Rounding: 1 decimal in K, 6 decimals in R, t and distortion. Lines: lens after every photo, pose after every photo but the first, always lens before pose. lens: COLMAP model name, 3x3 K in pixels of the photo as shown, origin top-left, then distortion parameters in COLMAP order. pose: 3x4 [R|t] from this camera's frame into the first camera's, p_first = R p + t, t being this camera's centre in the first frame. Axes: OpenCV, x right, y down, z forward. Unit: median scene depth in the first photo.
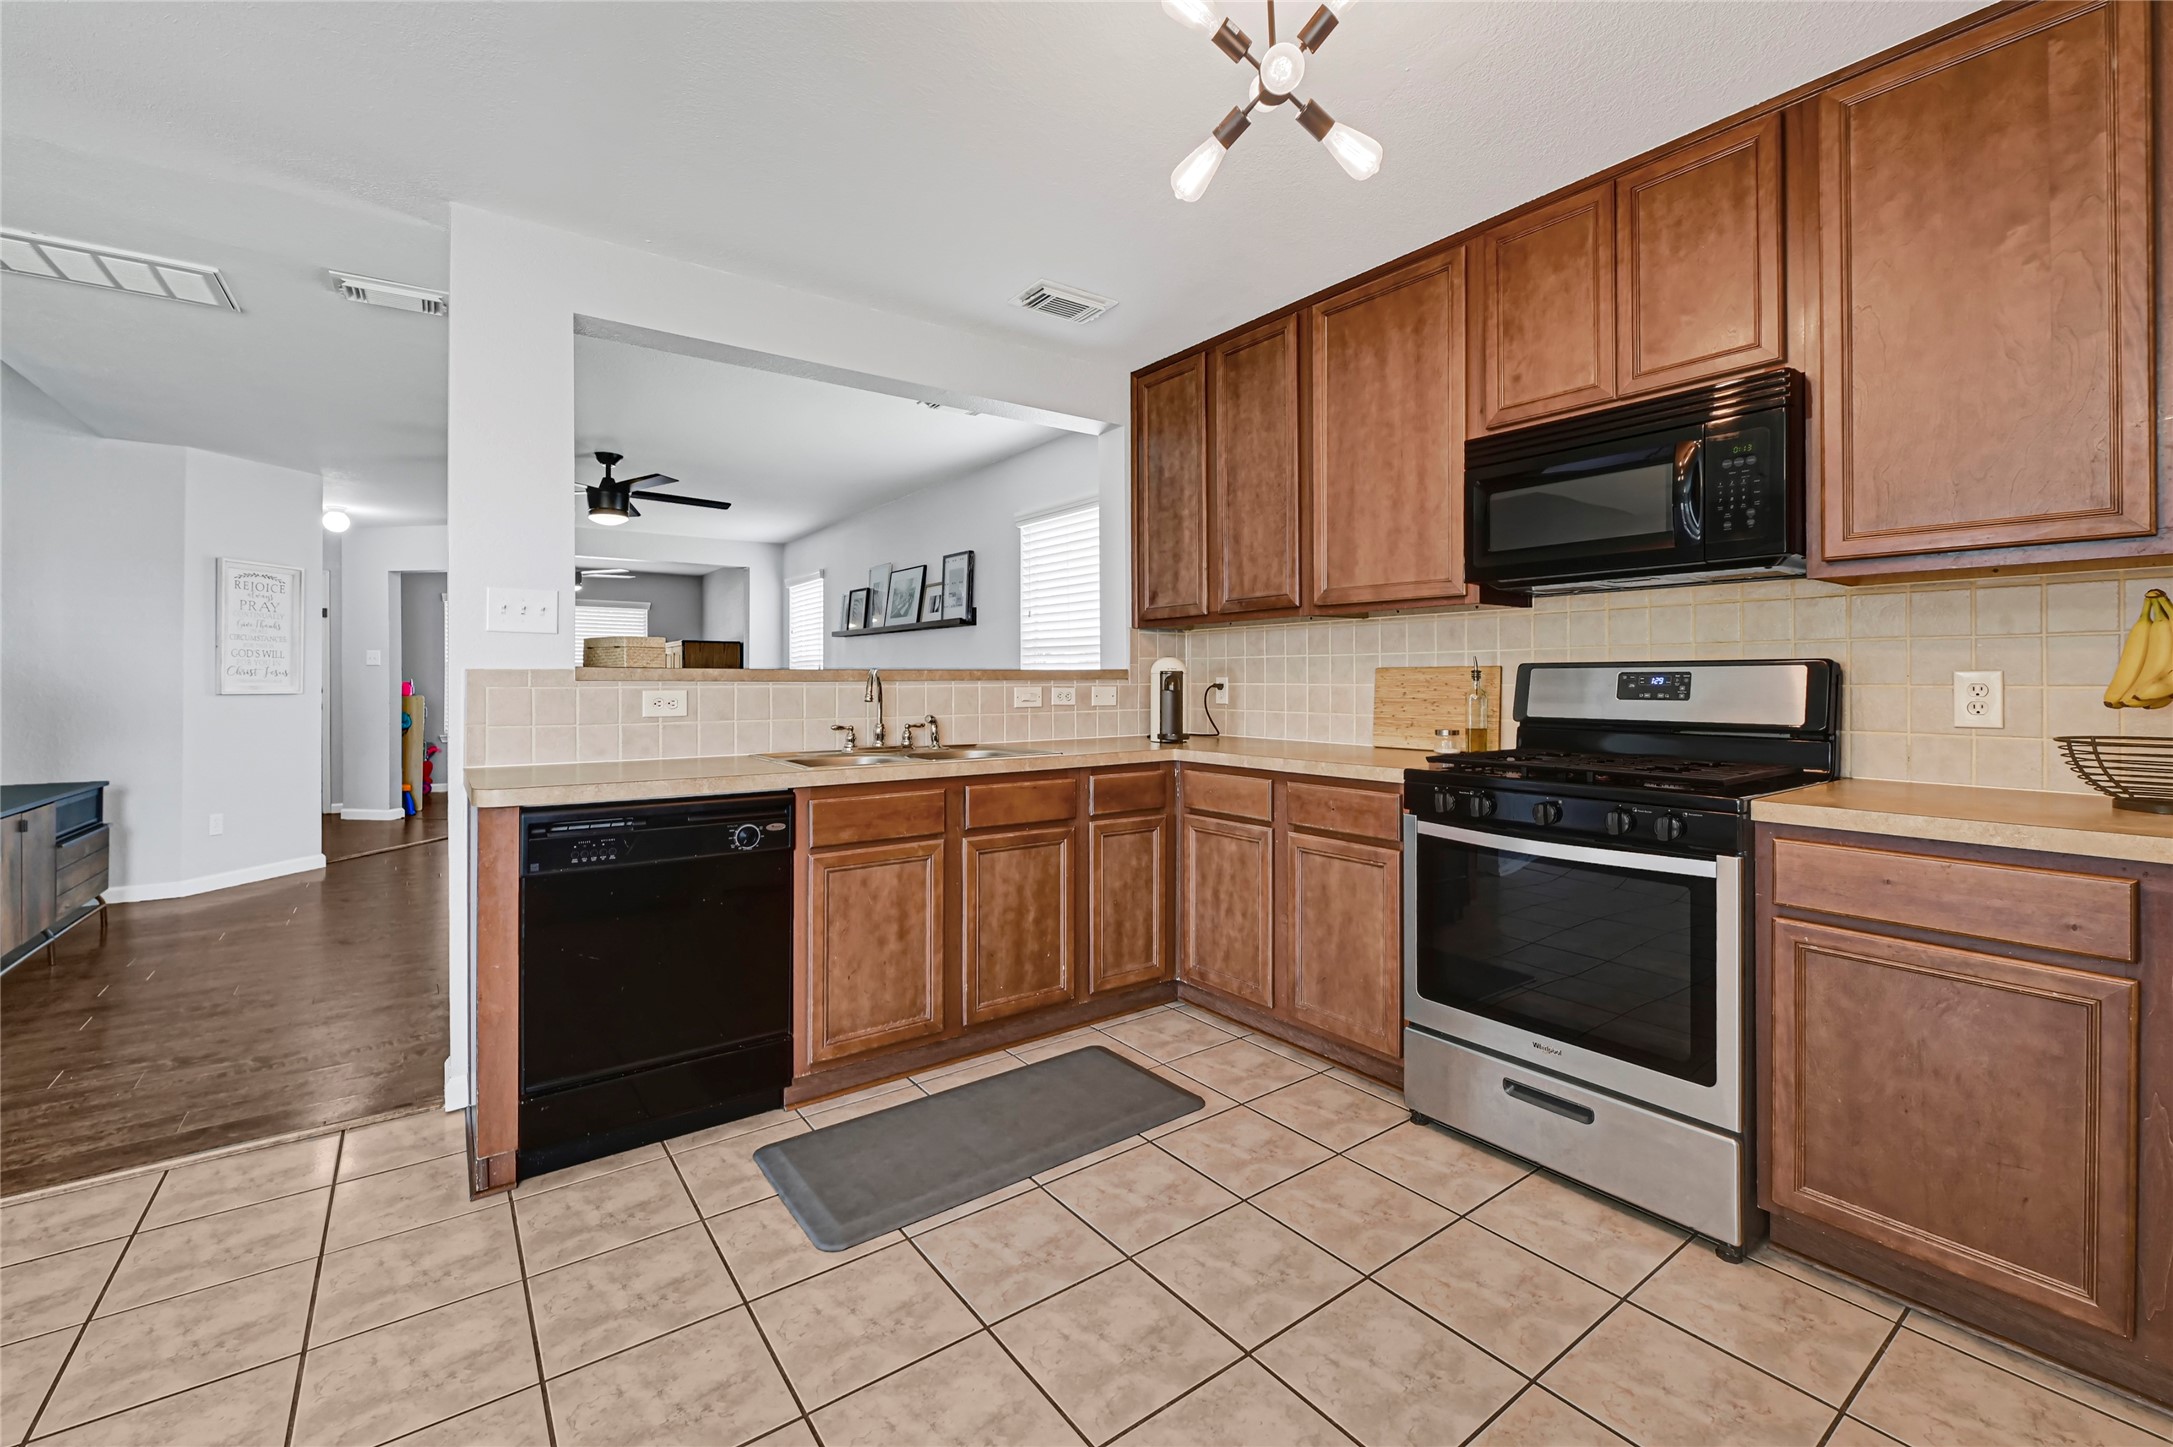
lens RADIAL K [[904.4, 0, 1090.7], [0, 904.4, 674.9], [0, 0, 1]] dist [-0.003665, -0.000728]
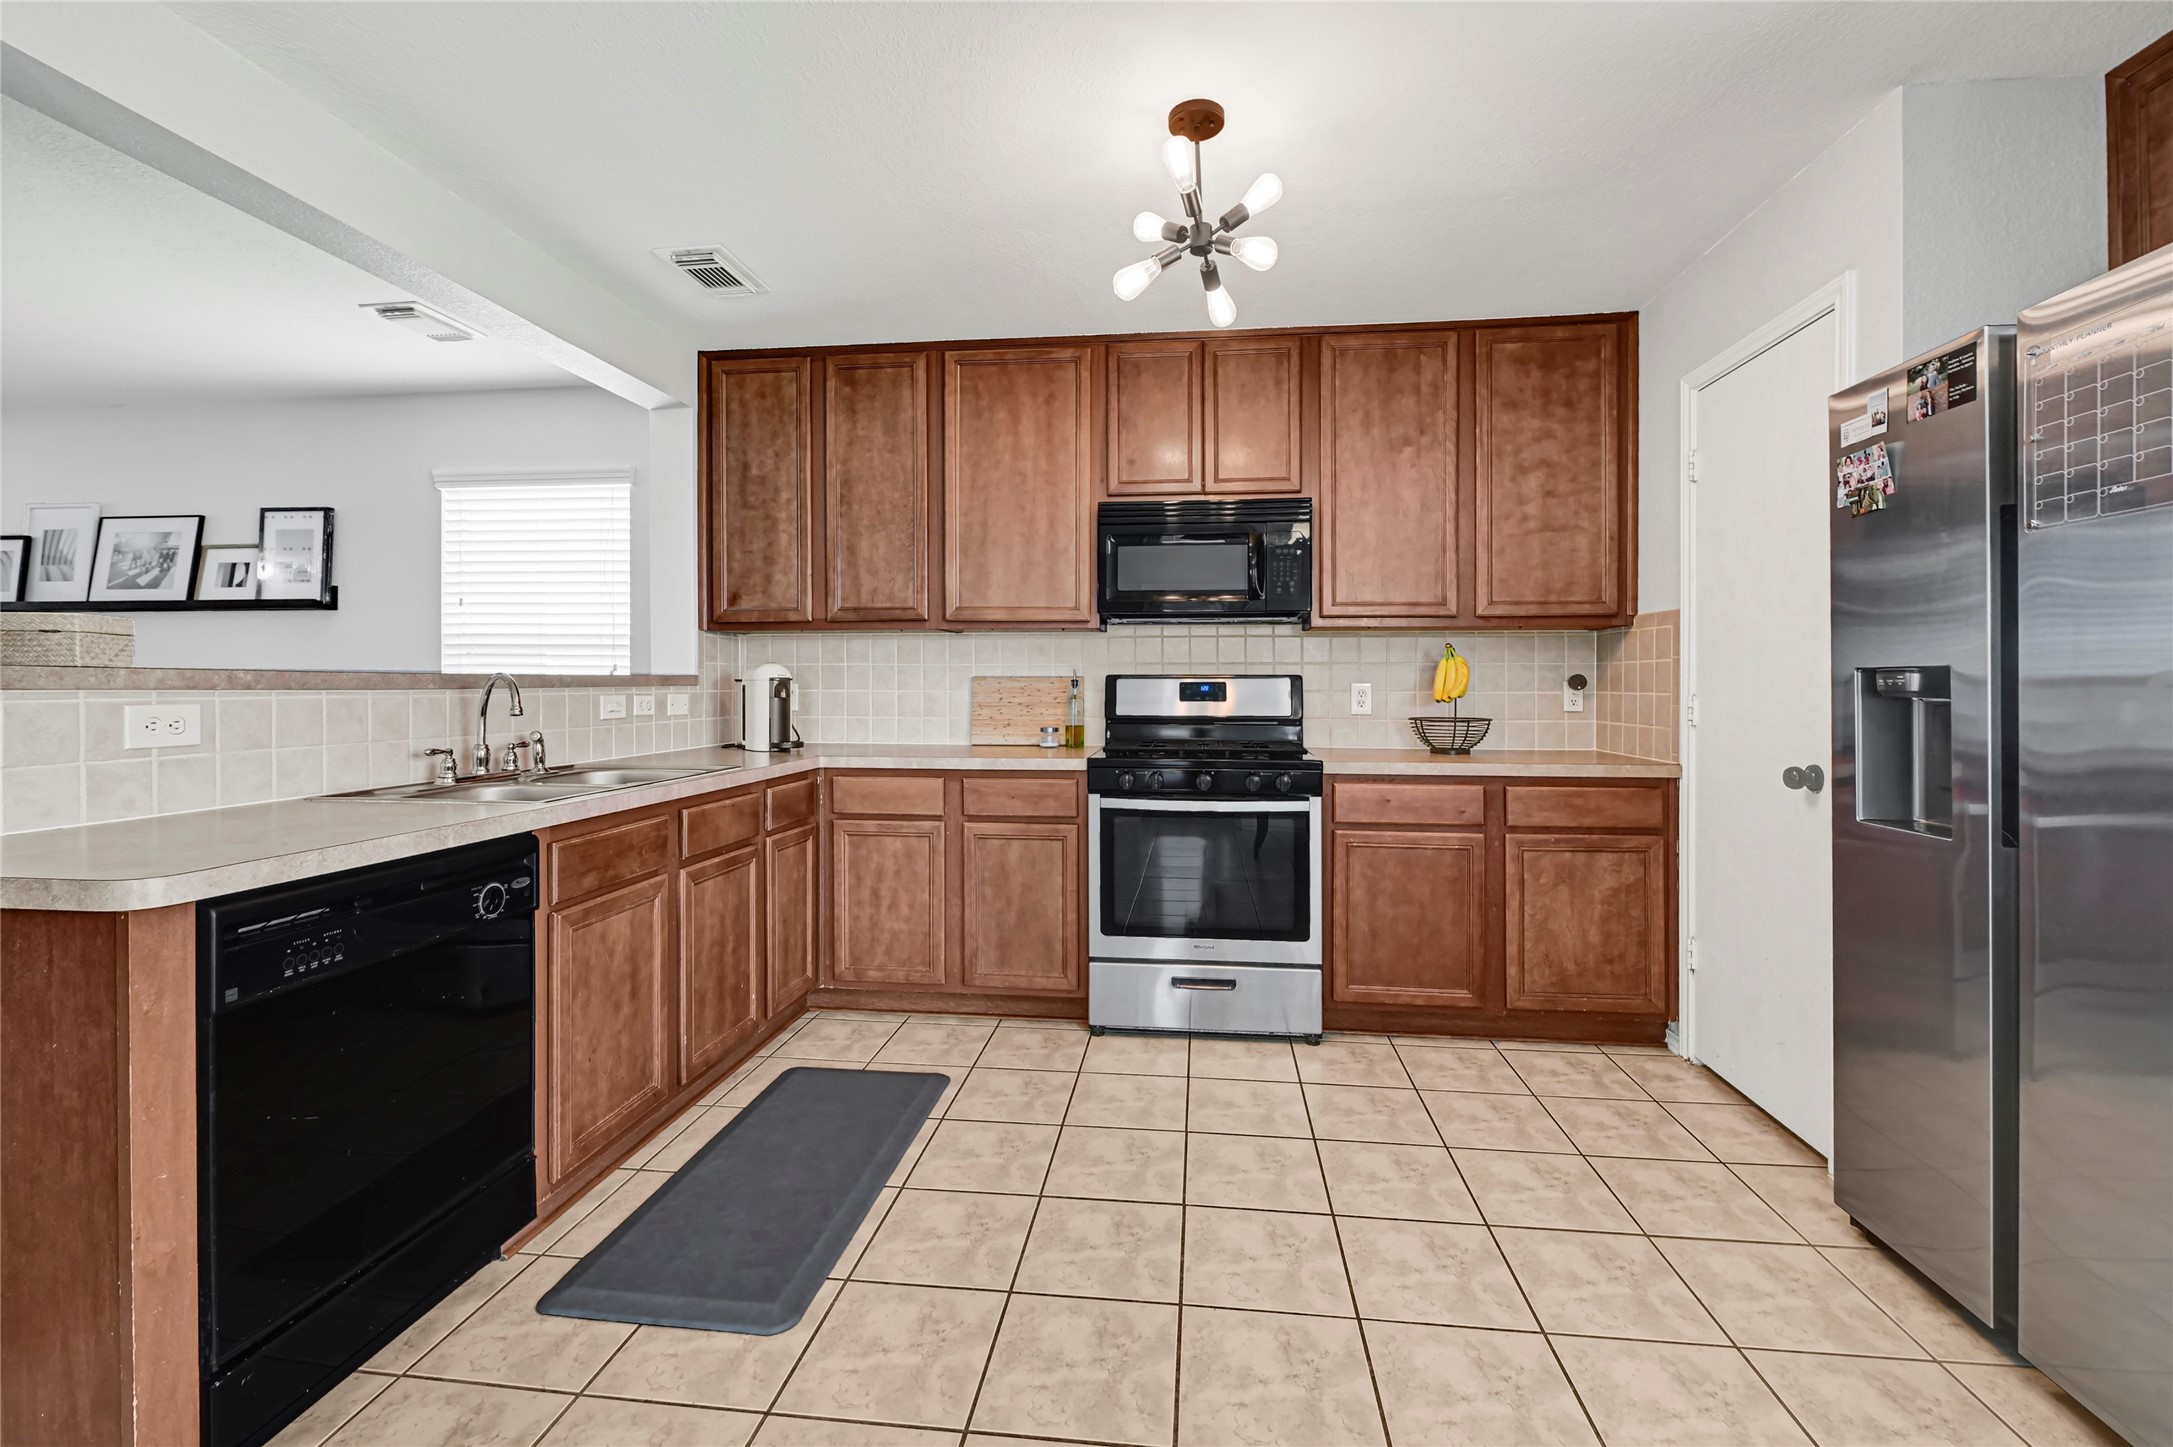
lens RADIAL K [[904.4, 0, 1092.9], [0, 904.4, 679.4], [0, 0, 1]] dist [-0.003665, -0.000728]
pose [[0.685099, 0.005684, 0.728428, -0.535395], [-0.006078, 0.999979, -0.002087, -0.003142], [-0.728424, -0.002997, 0.685120, 0.123829]]
